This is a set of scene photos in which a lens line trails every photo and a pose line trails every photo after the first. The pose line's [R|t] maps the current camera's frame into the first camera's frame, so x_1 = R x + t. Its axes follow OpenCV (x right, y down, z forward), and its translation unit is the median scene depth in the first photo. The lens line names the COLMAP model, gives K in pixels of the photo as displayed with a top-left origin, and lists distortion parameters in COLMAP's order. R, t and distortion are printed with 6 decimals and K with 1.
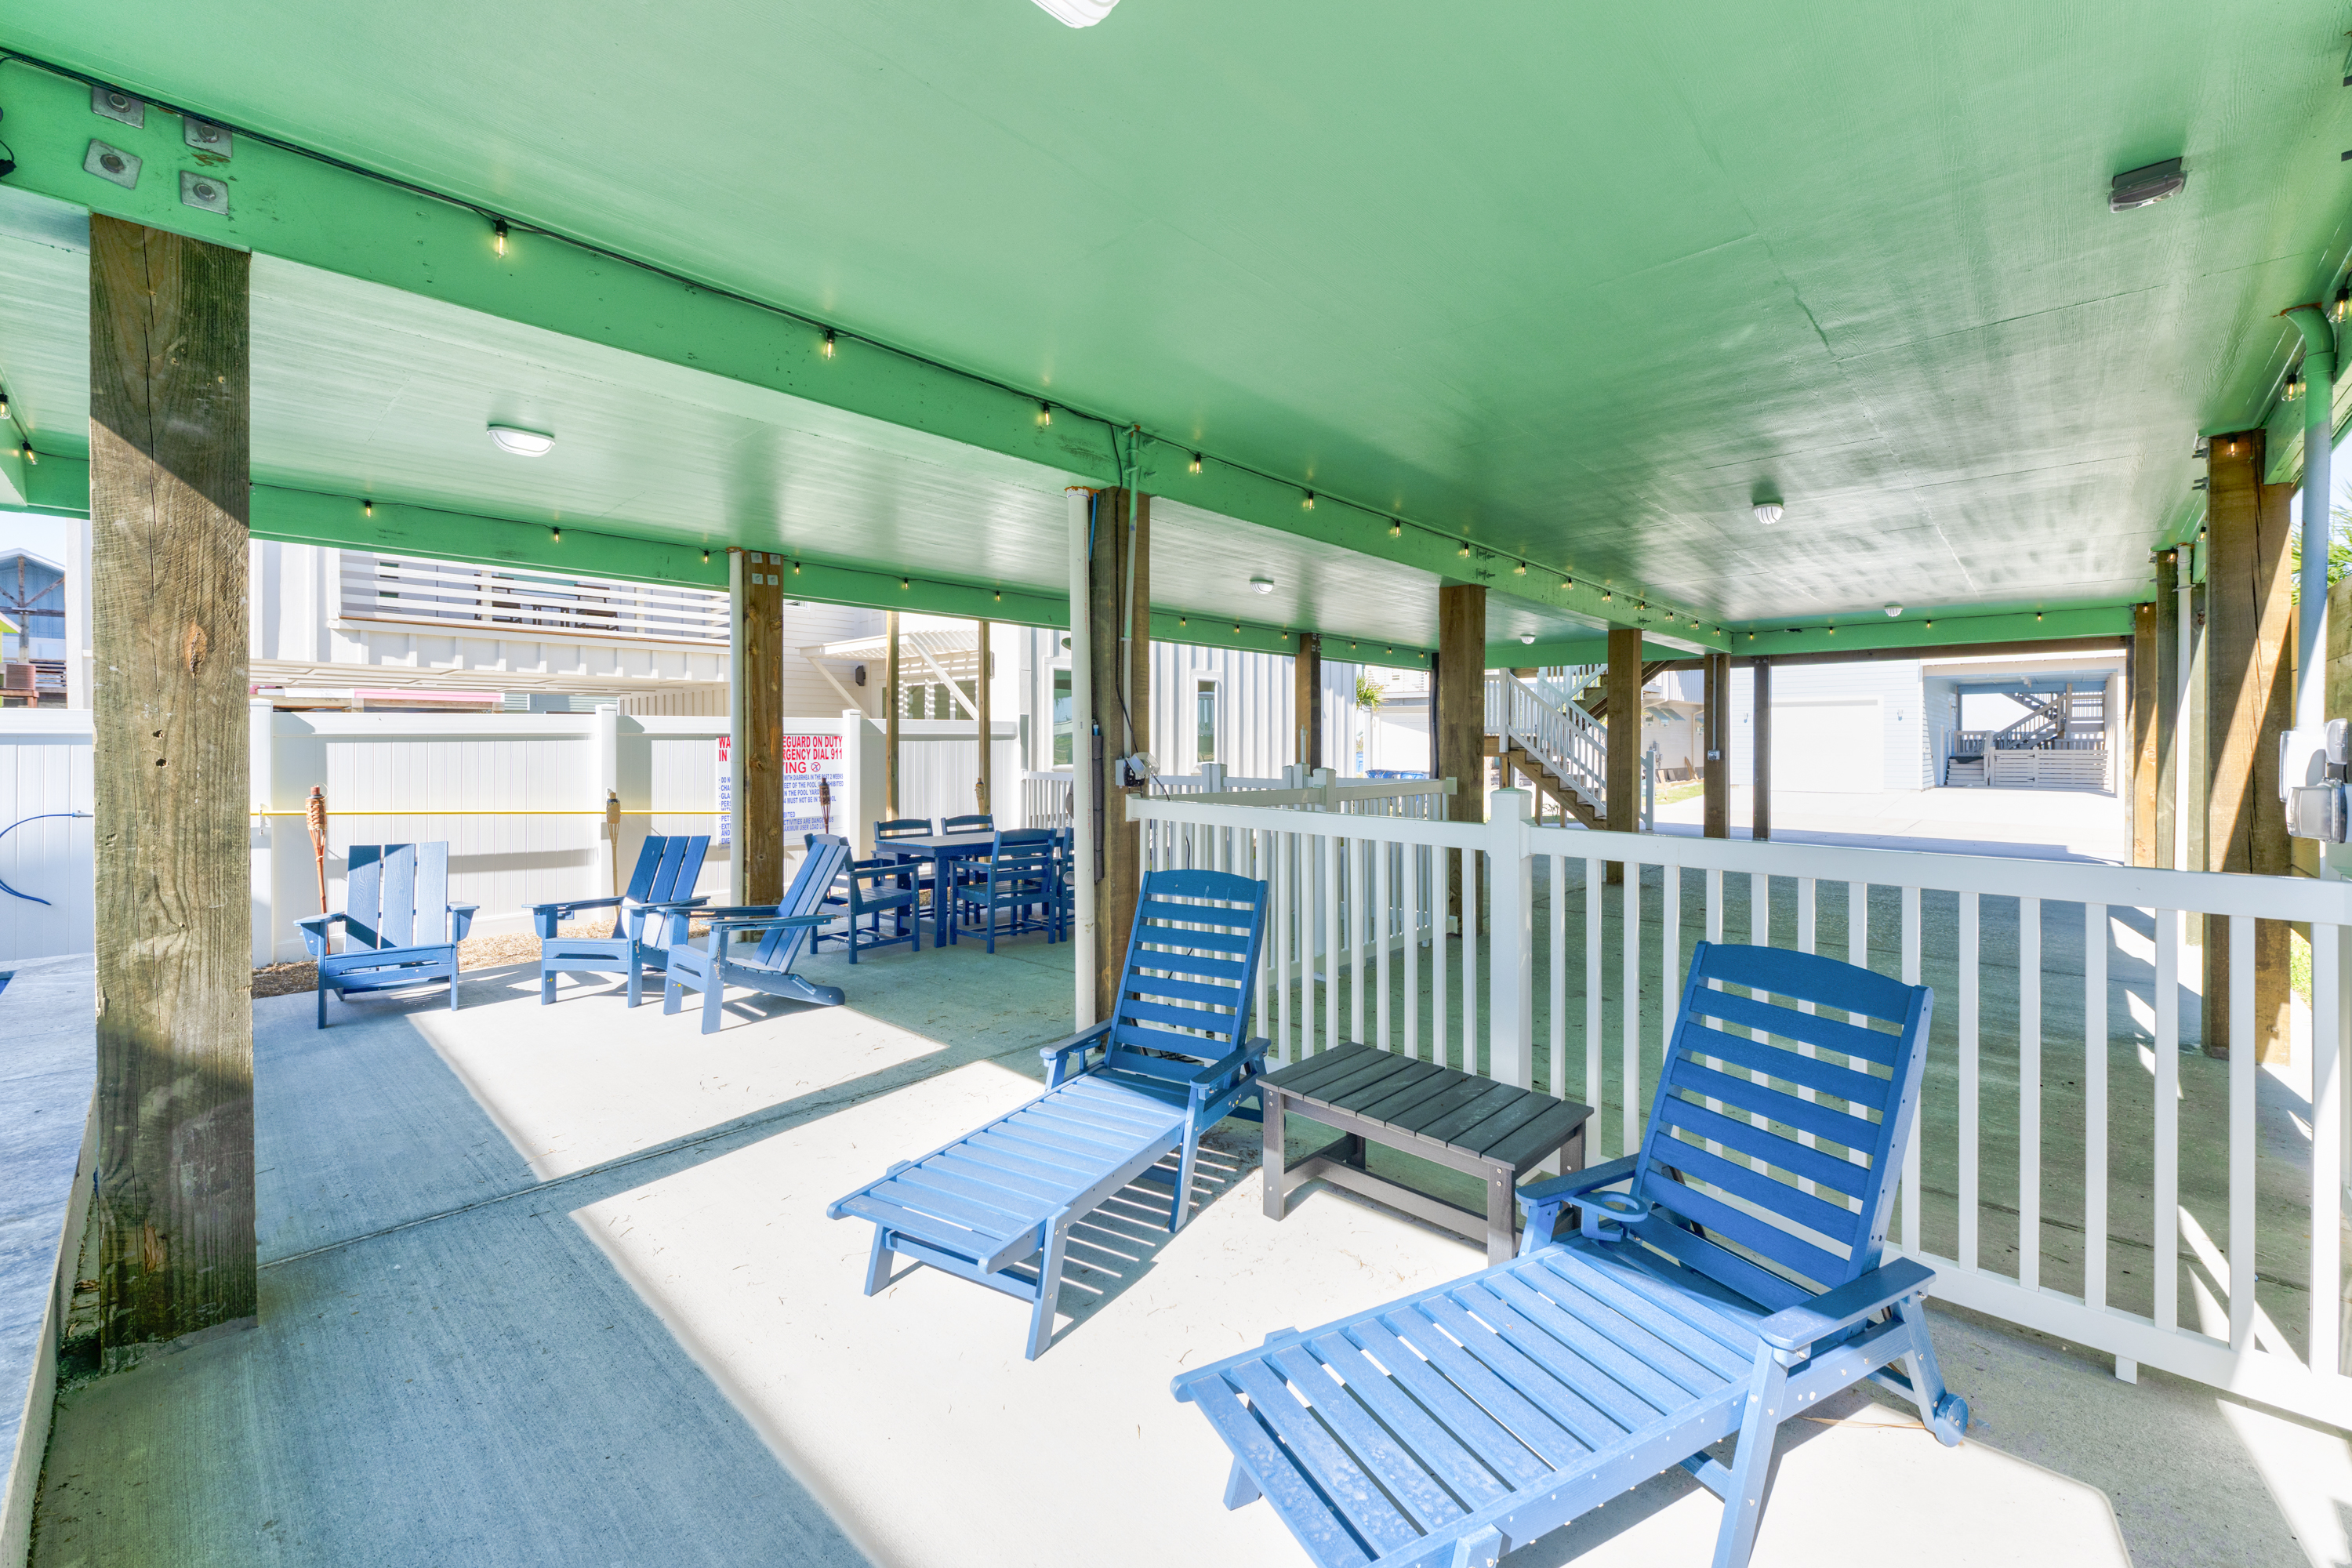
lens RADIAL K [[956.2, 0, 1169.7], [0, 956.2, 795.1], [0, 0, 1]] dist [-0.001424, -0.000010]
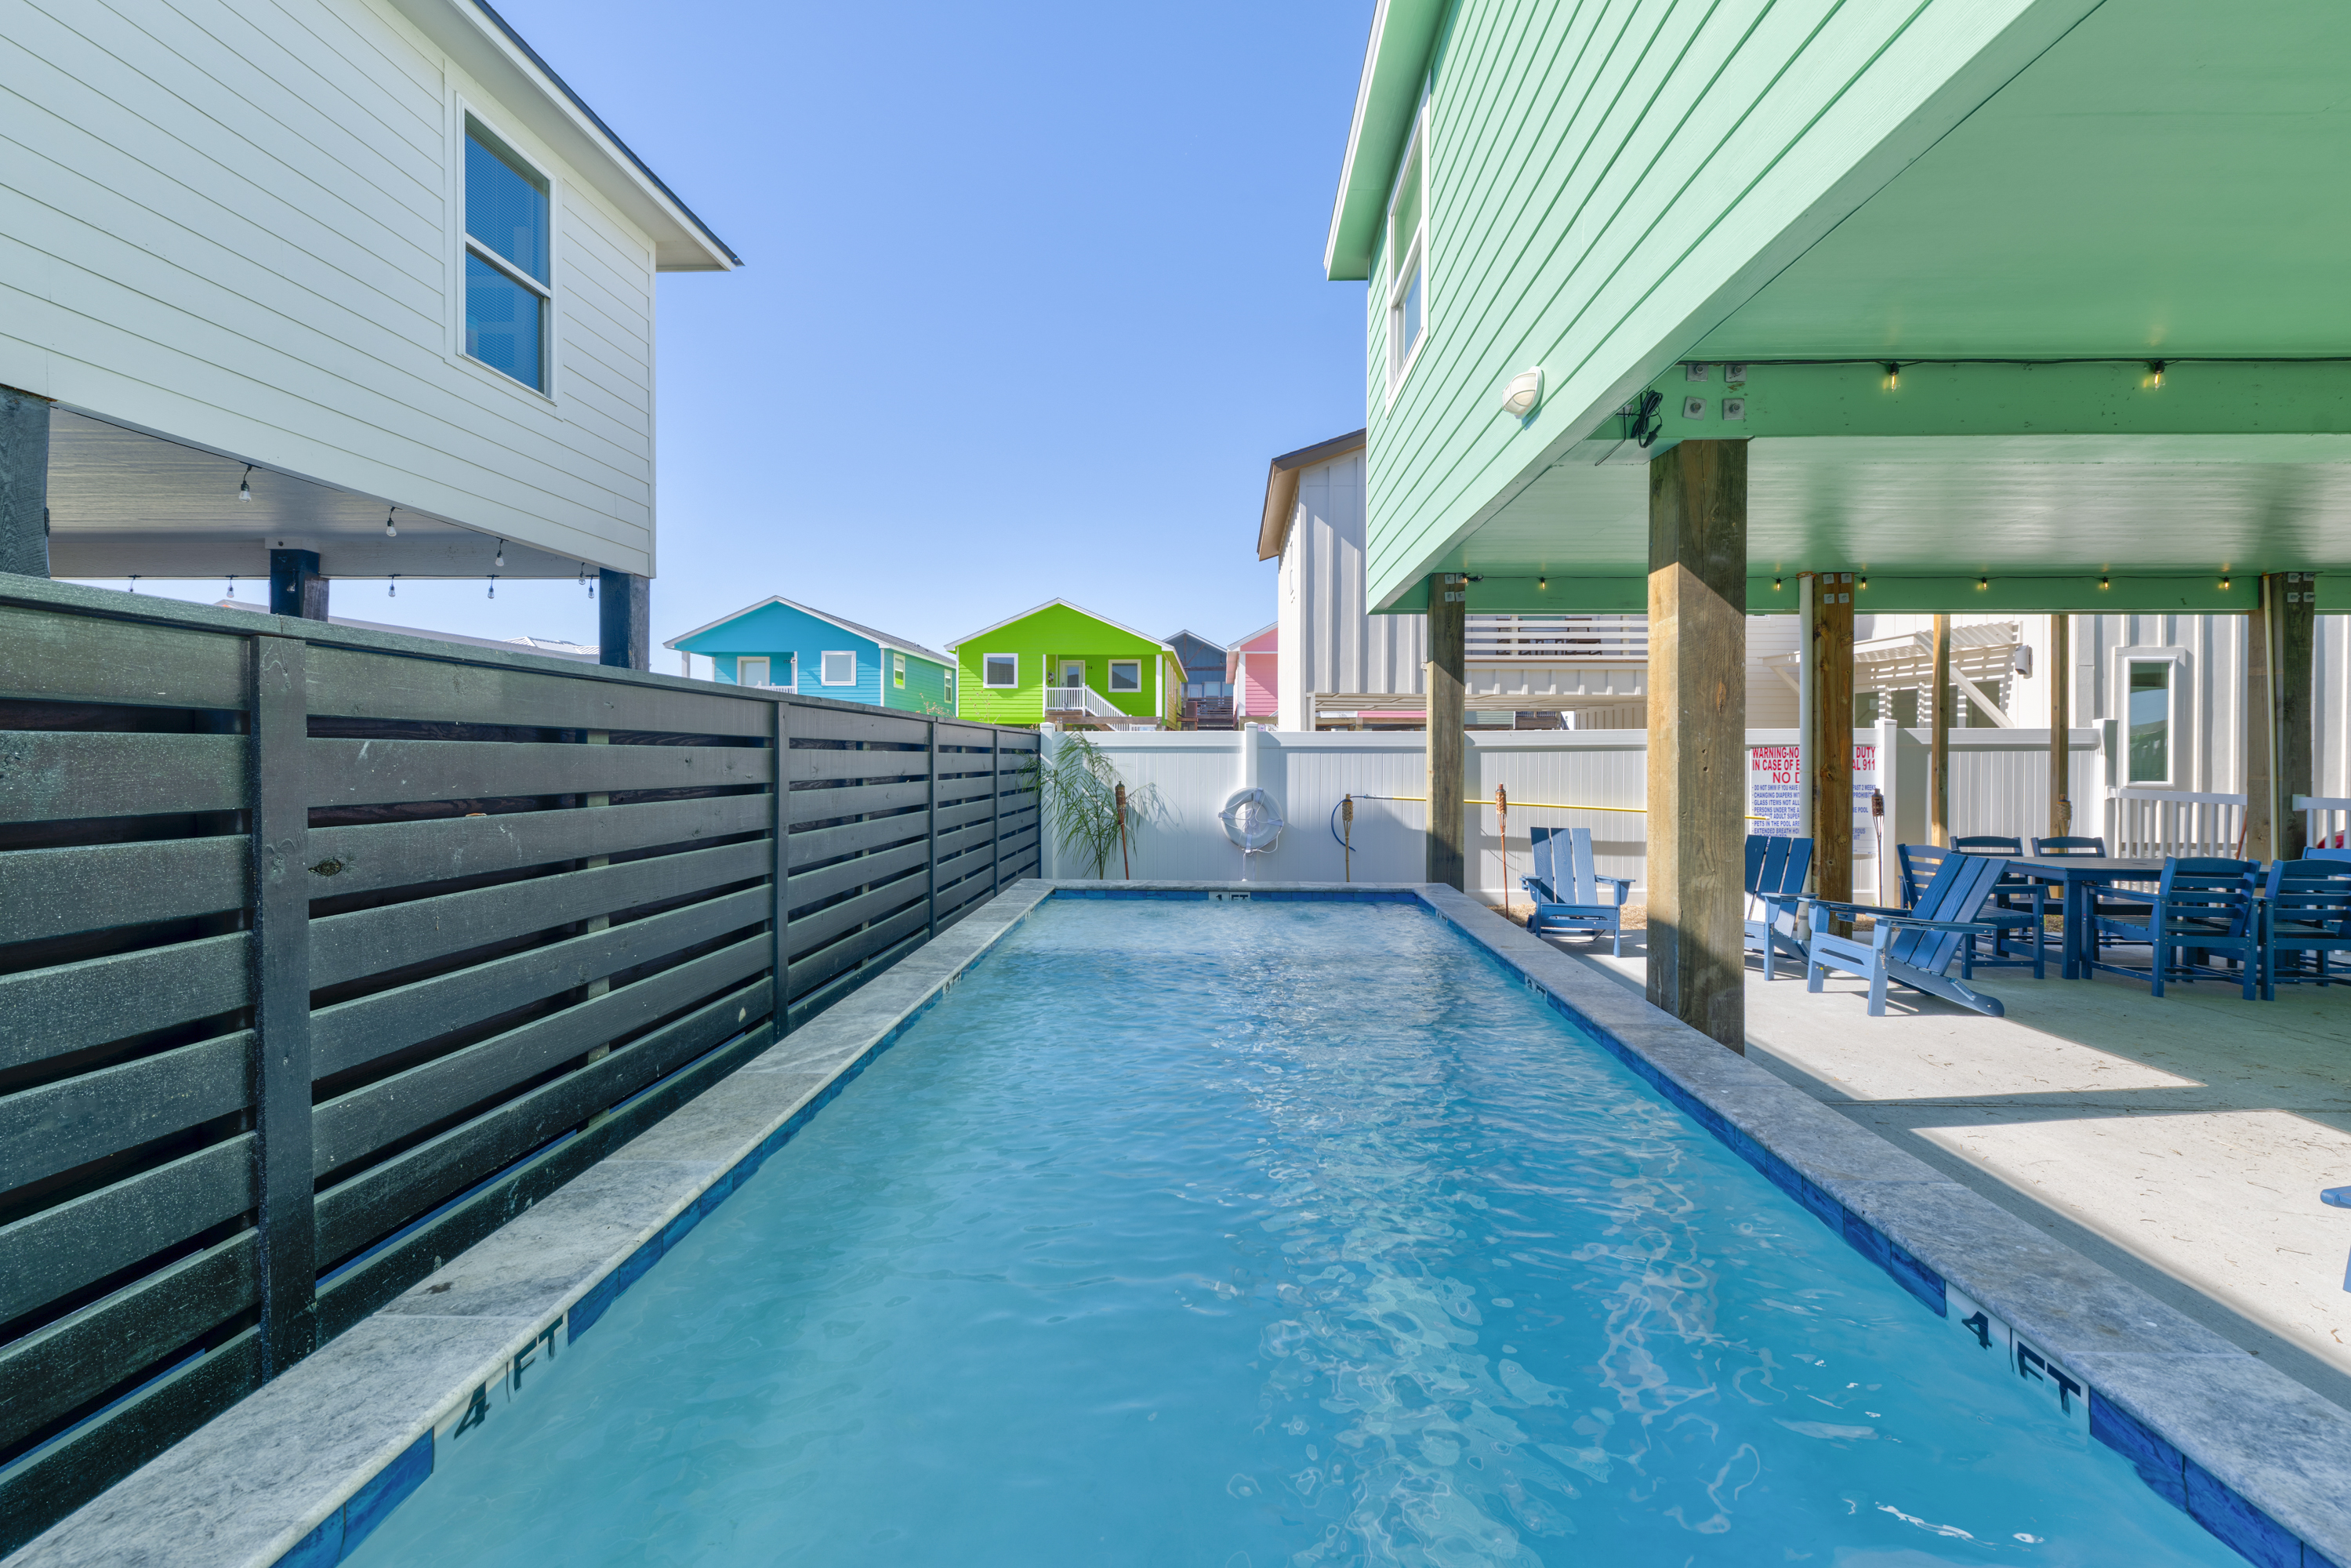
lens RADIAL K [[924.7, 0, 1225.4], [0, 924.7, 779.1], [0, 0, 1]] dist [0.000834, 0.000088]
pose [[0.670800, 0.024755, -0.741225, -0.129046], [-0.042964, 0.999061, -0.005515, 0.007869], [0.740393, 0.035546, 0.671234, -0.191511]]
